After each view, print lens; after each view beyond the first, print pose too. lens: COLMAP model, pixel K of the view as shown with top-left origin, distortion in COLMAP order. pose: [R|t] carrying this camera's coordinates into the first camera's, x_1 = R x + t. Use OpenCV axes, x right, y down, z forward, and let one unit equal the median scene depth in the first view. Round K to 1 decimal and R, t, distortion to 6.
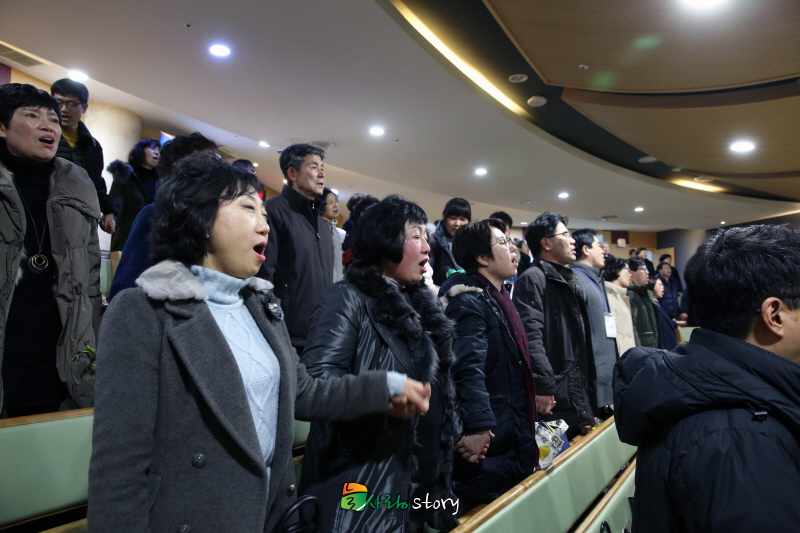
lens RADIAL K [[537.7, 0, 403.4], [0, 537.7, 266.8], [0, 0, 1]] dist [0.002409, 0.002217]
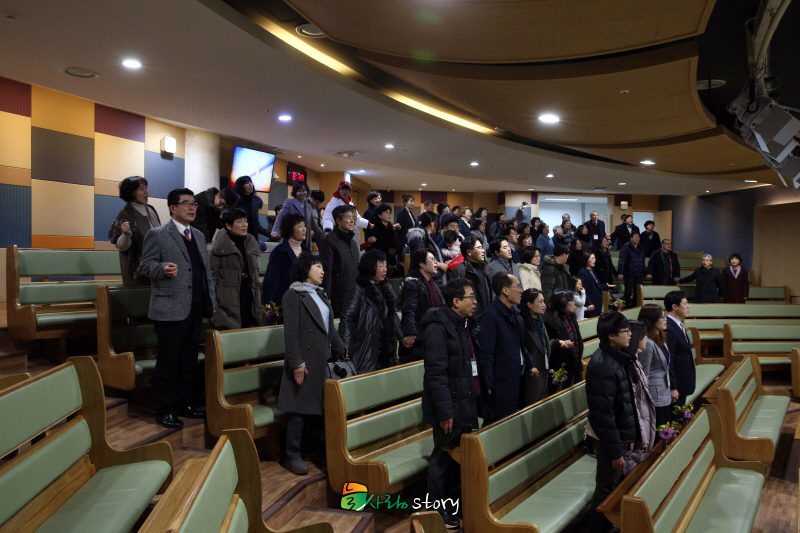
lens RADIAL K [[602.5, 0, 398.7], [0, 602.5, 267.3], [0, 0, 1]] dist [-0.001966, -0.000358]
pose [[0.988977, -0.019126, -0.146830, 0.528715], [0.034416, 0.994157, 0.102314, -0.332776], [0.144015, -0.106239, 0.983856, -1.854557]]
